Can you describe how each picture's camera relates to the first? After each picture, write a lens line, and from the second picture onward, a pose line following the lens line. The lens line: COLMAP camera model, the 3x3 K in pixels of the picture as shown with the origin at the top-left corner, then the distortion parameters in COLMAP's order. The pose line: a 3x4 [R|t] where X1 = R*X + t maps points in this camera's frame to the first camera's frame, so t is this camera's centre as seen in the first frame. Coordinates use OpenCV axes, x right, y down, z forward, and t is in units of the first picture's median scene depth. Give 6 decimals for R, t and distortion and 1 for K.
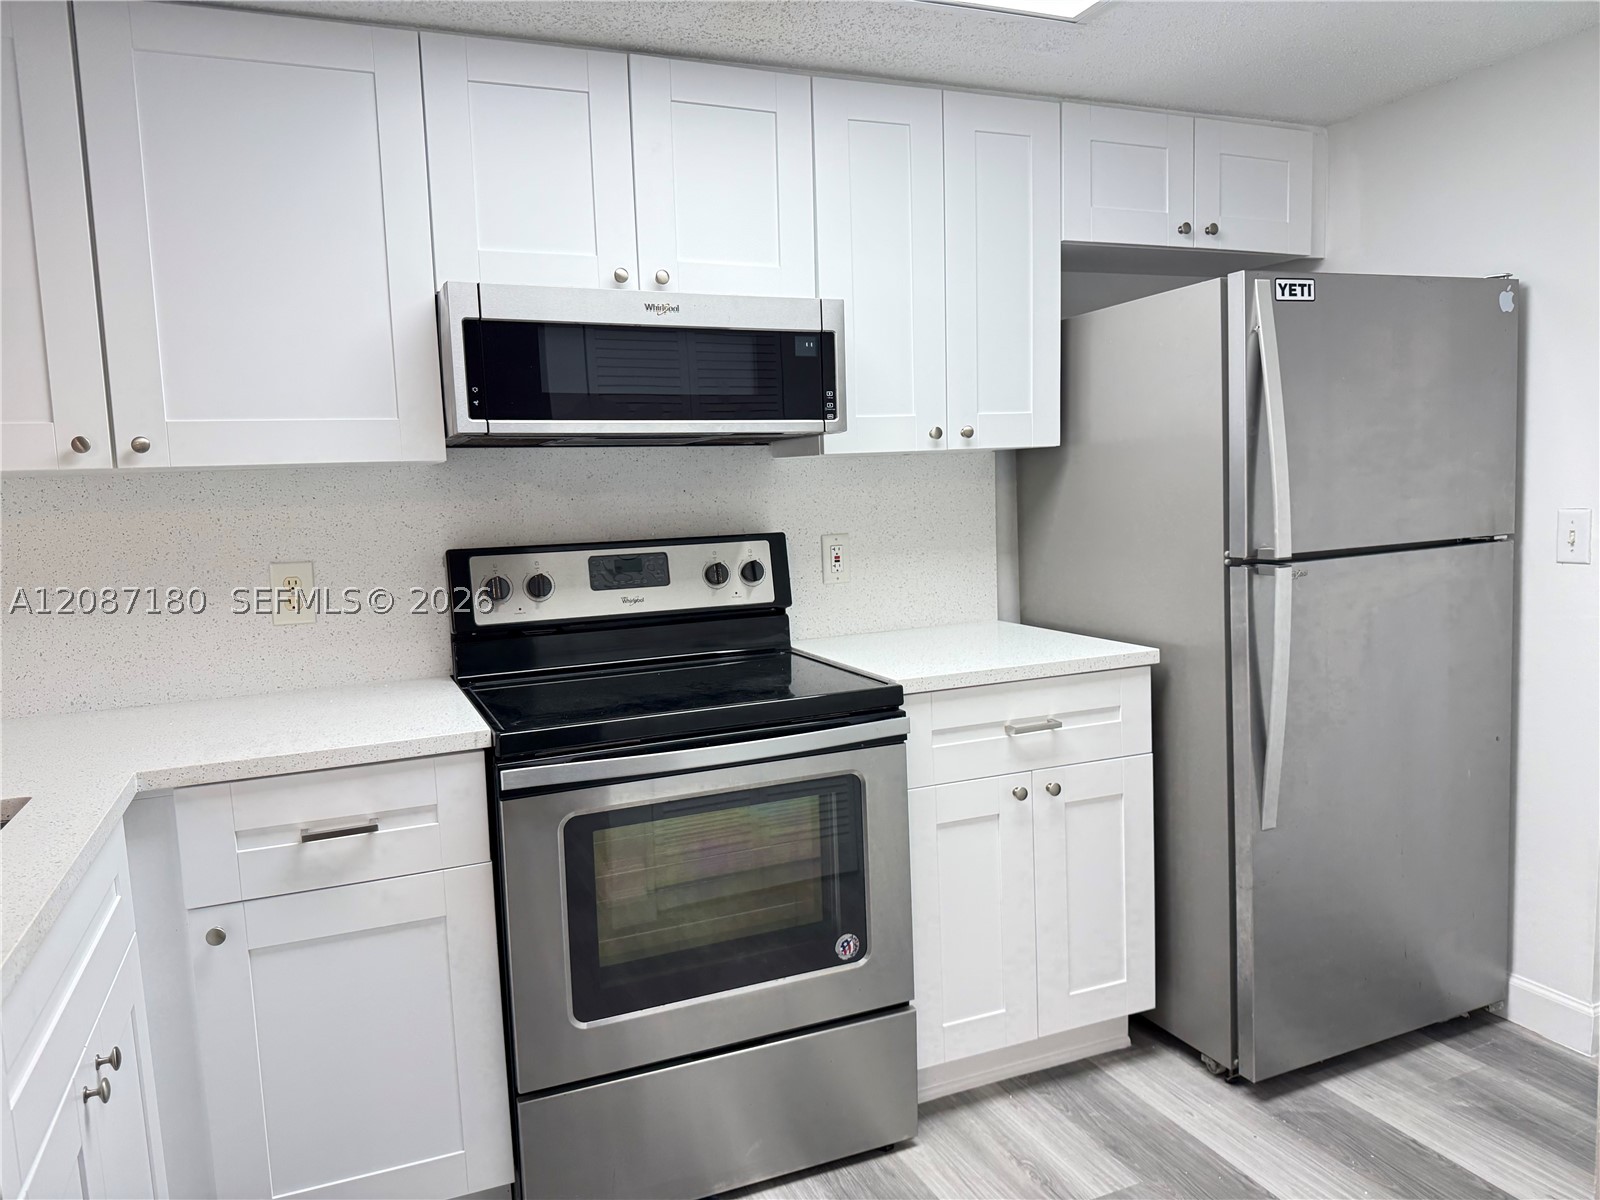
lens RADIAL K [[1123.9, 0, 799.3], [0, 1123.9, 592.4], [0, 0, 1]] dist [0.056464, -0.070566]
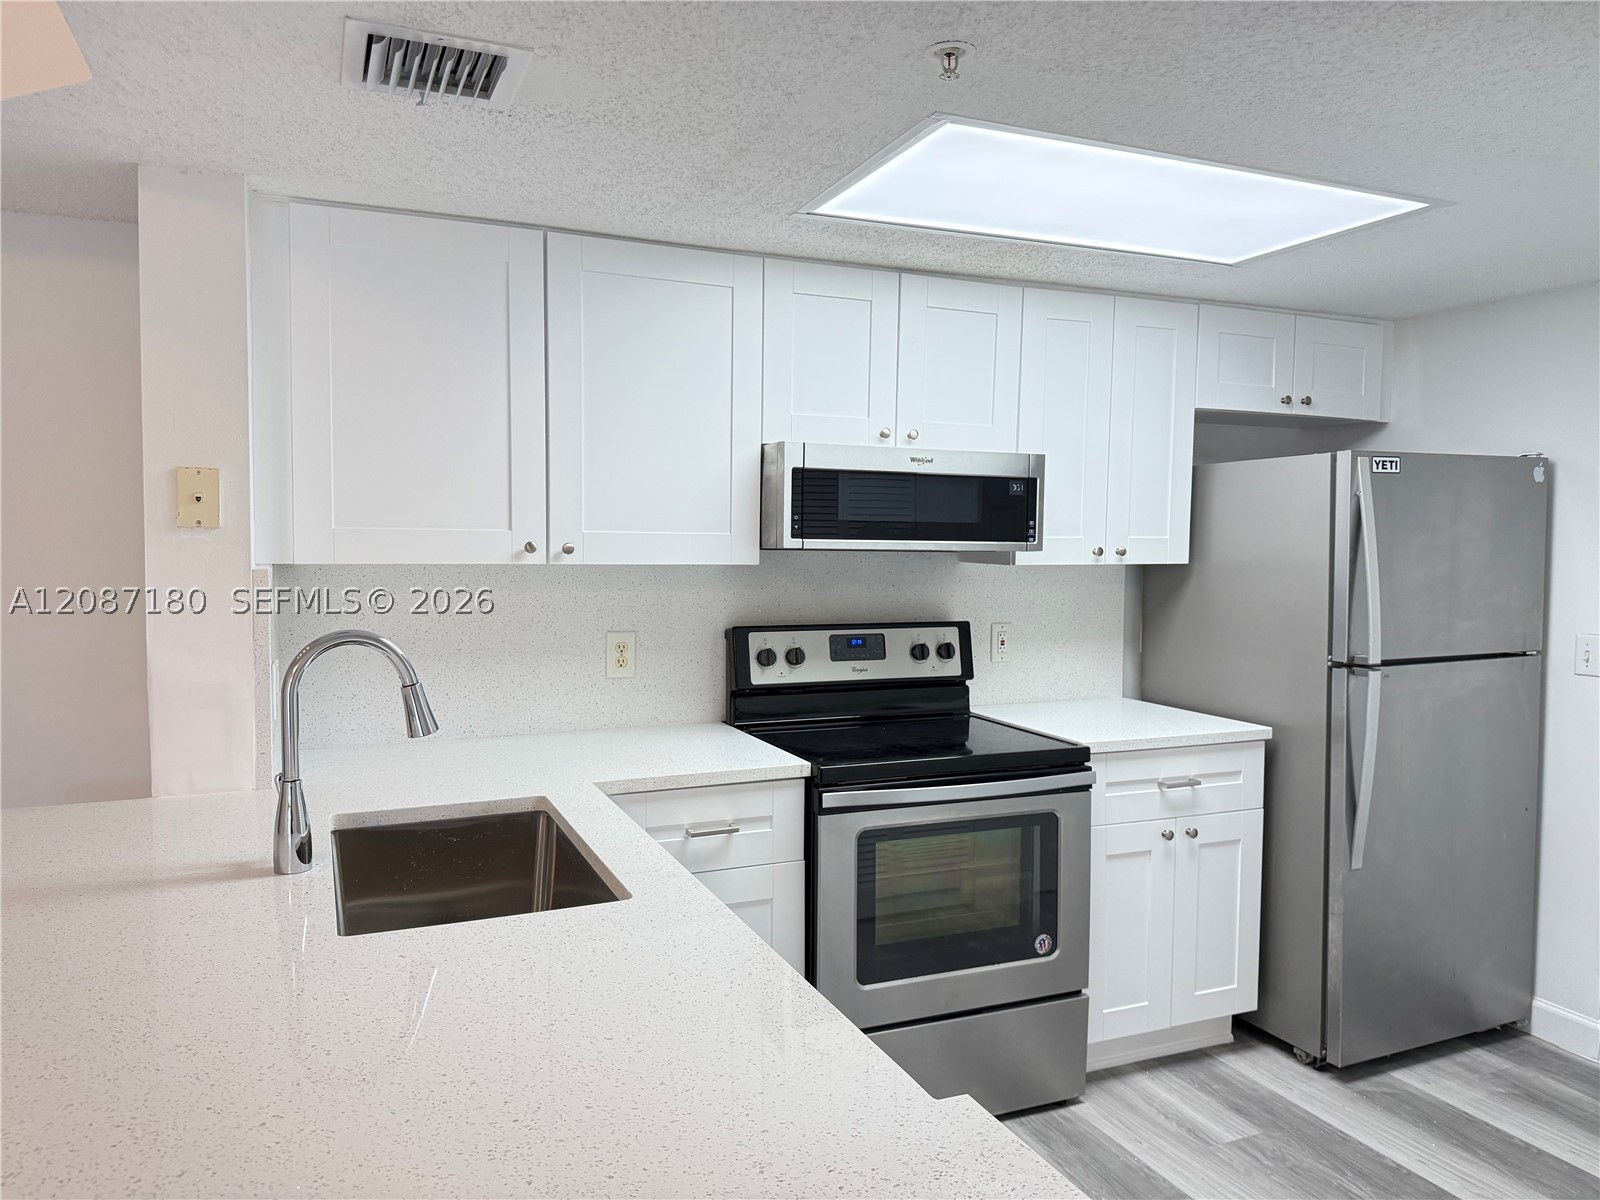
lens RADIAL K [[1123.9, 0, 776.6], [0, 1123.9, 584.0], [0, 0, 1]] dist [0.056464, -0.070566]
pose [[0.998948, 0.045852, -0.001125, -0.264680], [-0.045847, 0.997522, -0.053371, -0.019674], [-0.001325, 0.053366, 0.998574, -0.320971]]
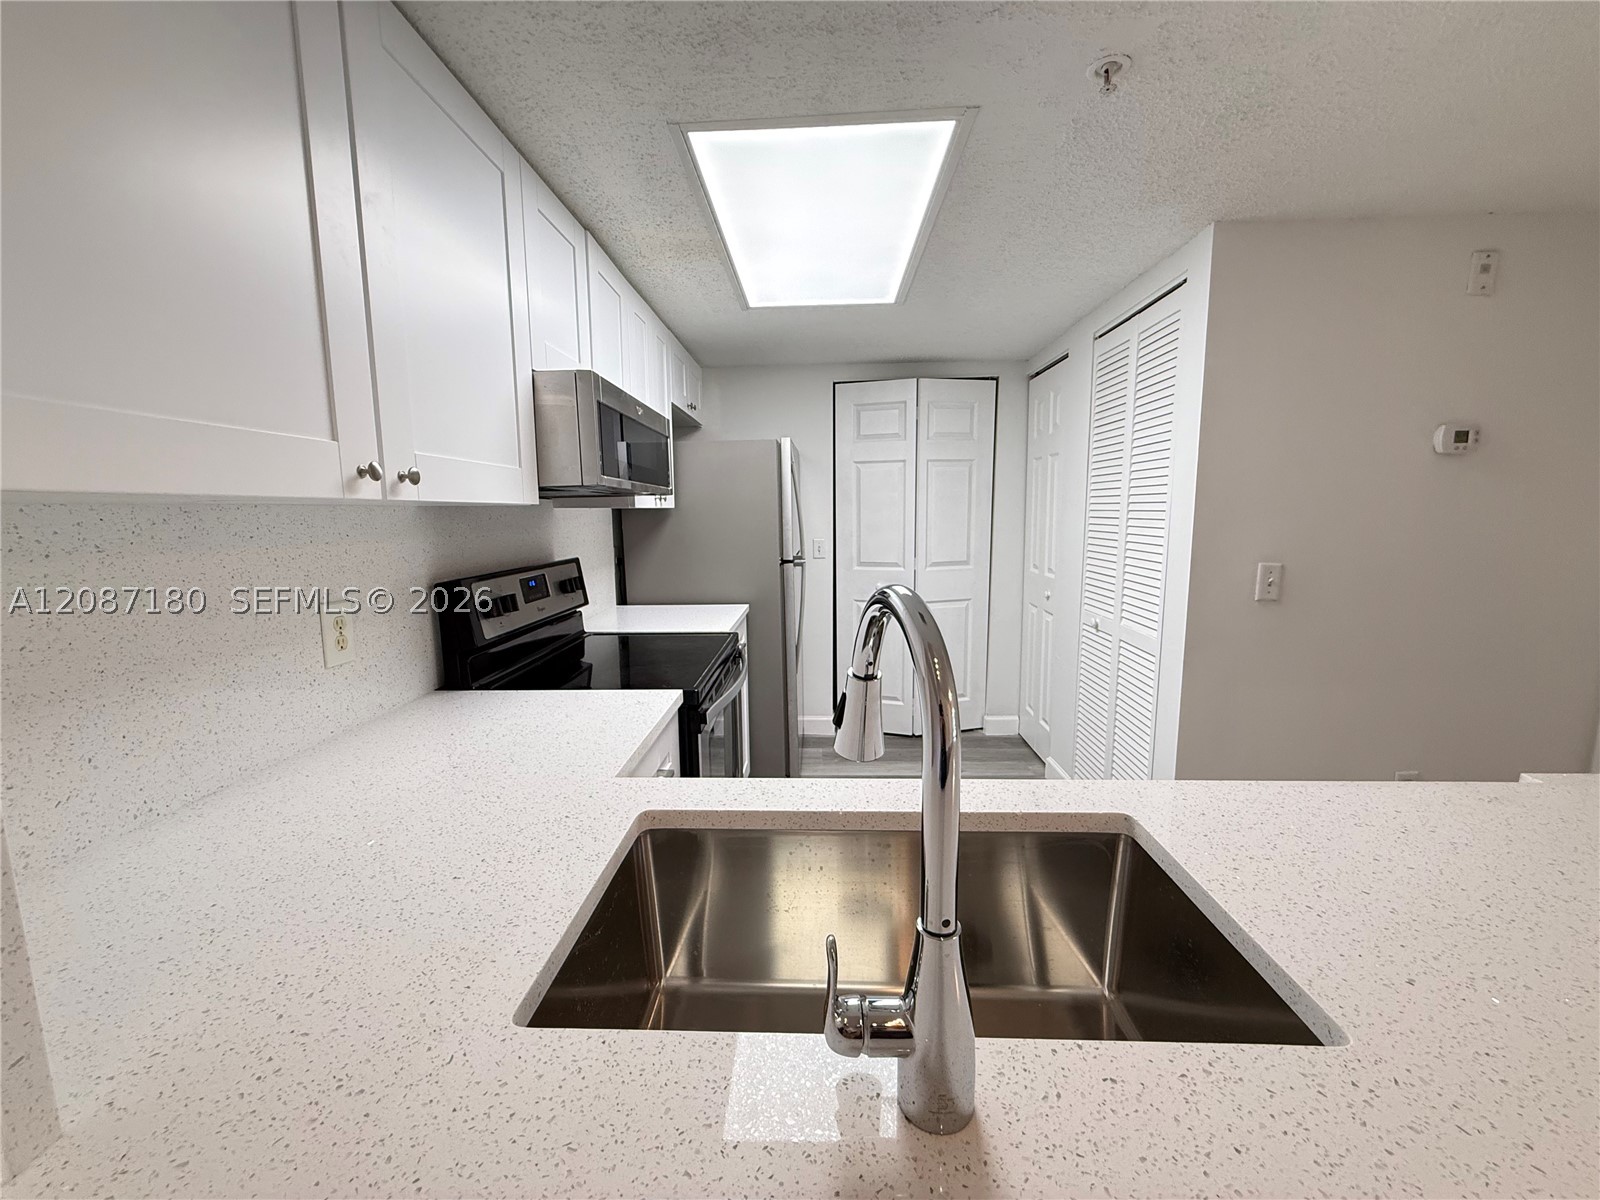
lens RADIAL K [[642.0, 0, 800.6], [0, 642.0, 594.7], [0, 0, 1]] dist [-0.016081, -0.000114]
pose [[0.417439, -0.085187, 0.904703, -0.772900], [0.084910, 0.994897, 0.054501, -0.028362], [-0.904729, 0.054067, 0.422542, 0.410652]]
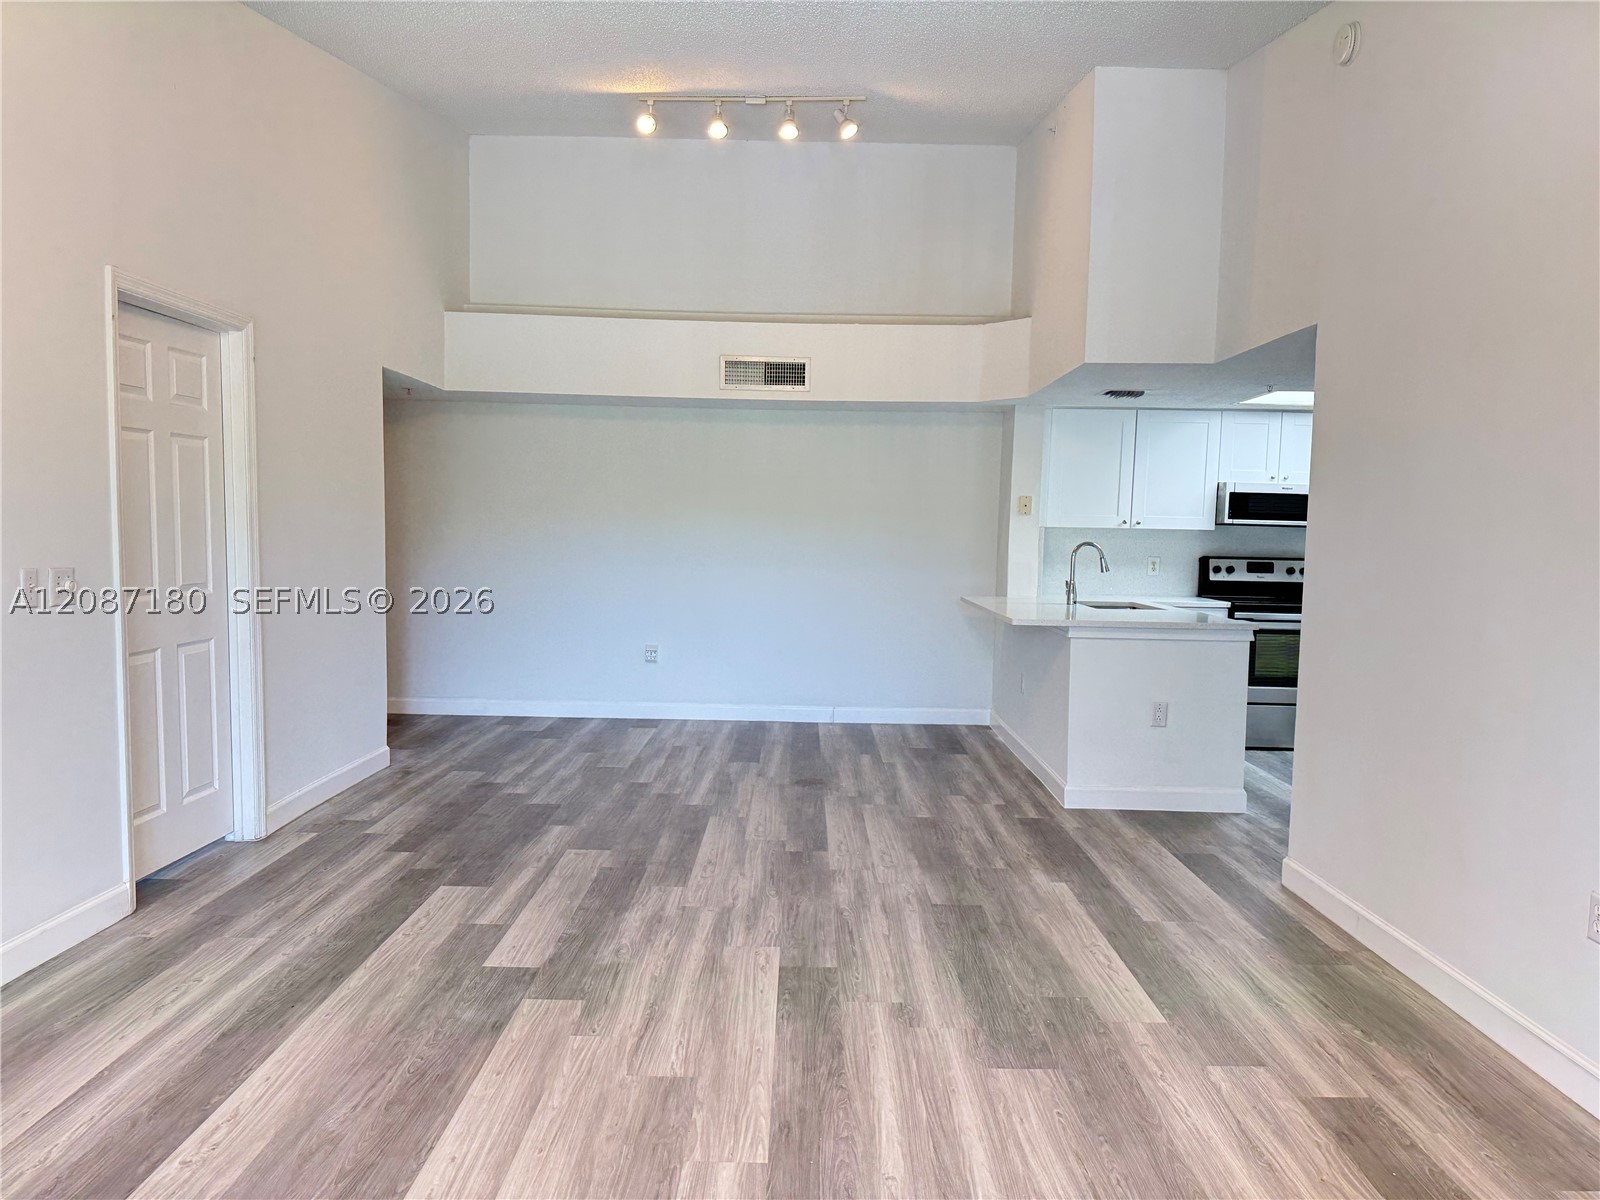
lens RADIAL K [[1123.9, 0, 777.9], [0, 1123.9, 605.6], [0, 0, 1]] dist [0.056464, -0.070566]
pose [[0.913880, 0.086922, -0.396570, -0.127820], [-0.095726, 0.995405, -0.002419, 0.230852], [0.394537, 0.040173, 0.918001, -2.483261]]
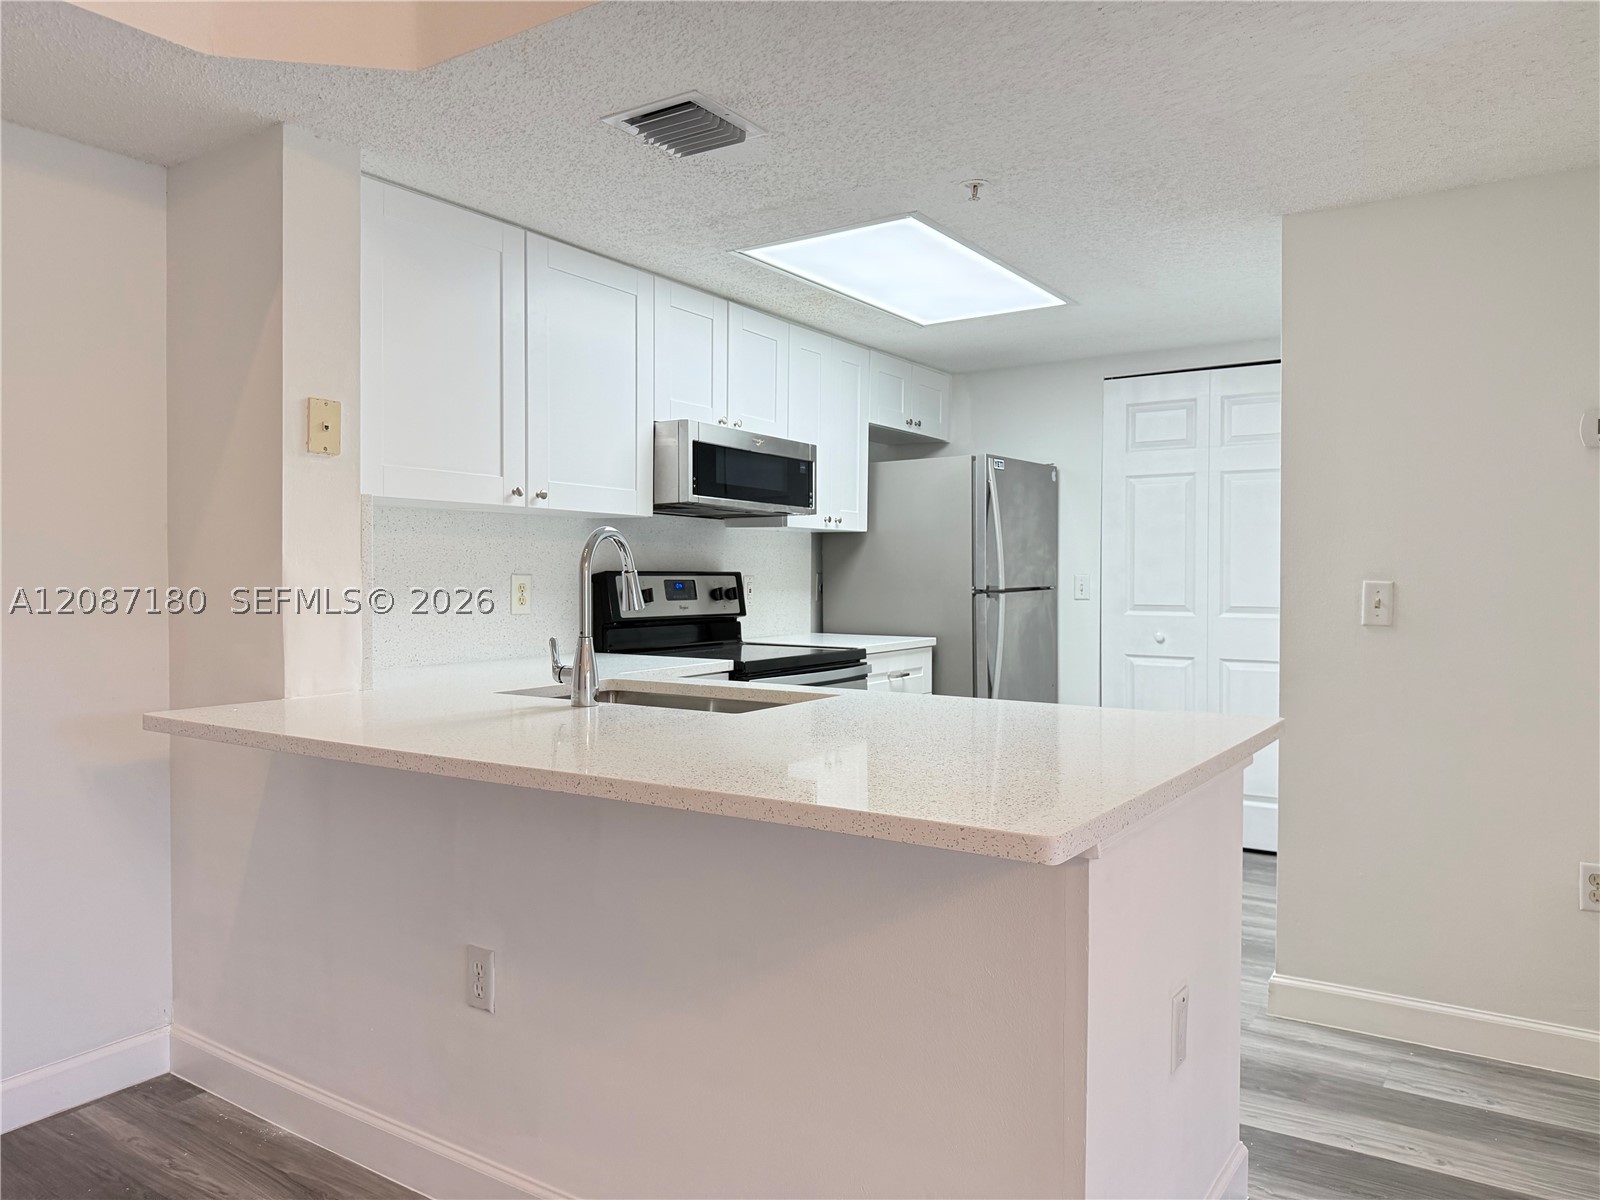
lens RADIAL K [[1123.9, 0, 792.2], [0, 1123.9, 584.8], [0, 0, 1]] dist [0.056464, -0.070566]
pose [[0.833535, 0.035047, 0.551353, -0.989325], [0.018751, 0.995616, -0.091634, 0.136869], [-0.552148, 0.086719, 0.829224, -0.485807]]
